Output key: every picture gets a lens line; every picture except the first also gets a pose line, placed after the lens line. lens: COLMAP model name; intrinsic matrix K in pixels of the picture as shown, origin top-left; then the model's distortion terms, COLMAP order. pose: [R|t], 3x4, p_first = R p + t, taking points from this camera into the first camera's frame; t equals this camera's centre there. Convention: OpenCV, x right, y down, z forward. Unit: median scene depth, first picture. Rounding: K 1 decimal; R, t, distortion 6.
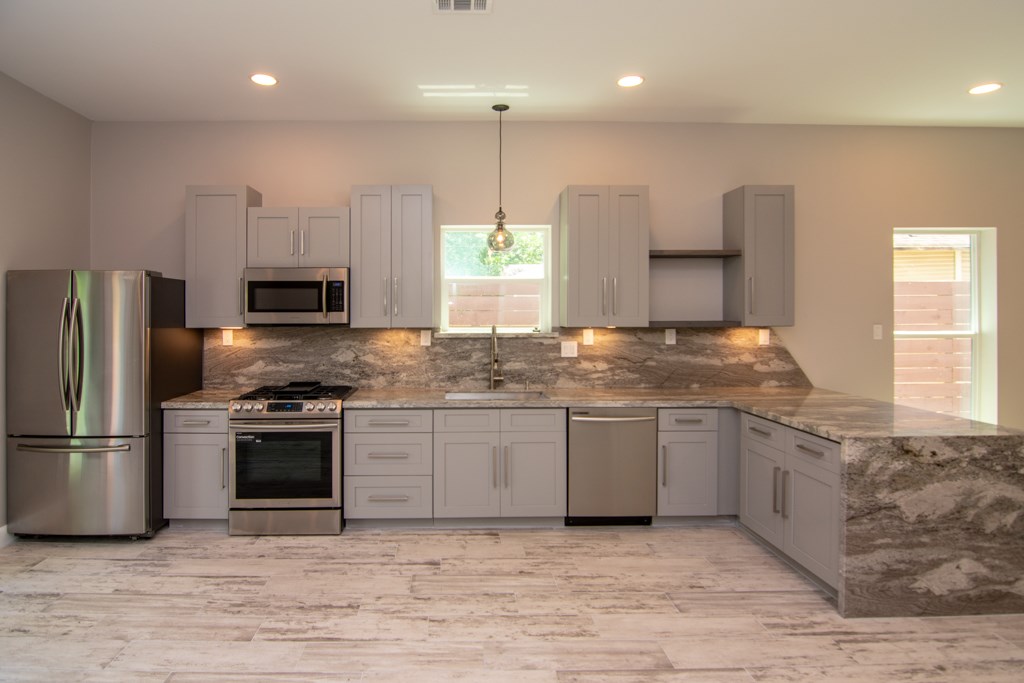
lens RADIAL K [[515.4, 0, 491.4], [0, 515.4, 306.7], [0, 0, 1]] dist [-0.027200, -0.001030]
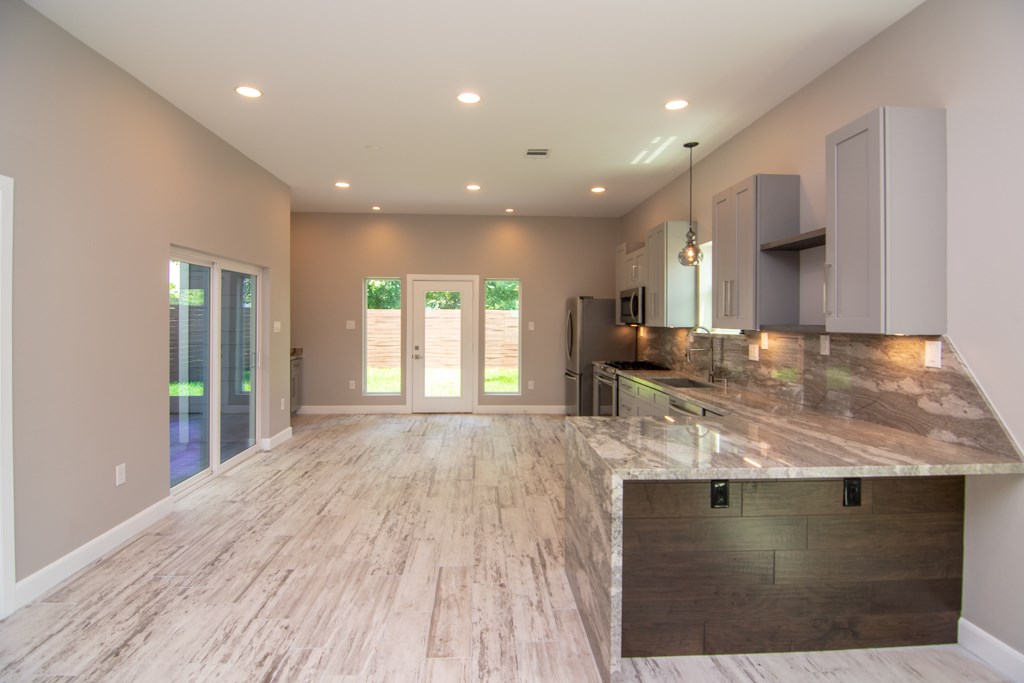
lens RADIAL K [[550.9, 0, 512.0], [0, 550.9, 341.5], [0, 0, 1]] dist [-0.001791, -0.000469]
pose [[0.014279, 0.037020, -0.999213, 1.192885], [-0.001874, 0.999314, 0.036997, 0.023245], [0.999896, 0.001345, 0.014338, 0.521766]]
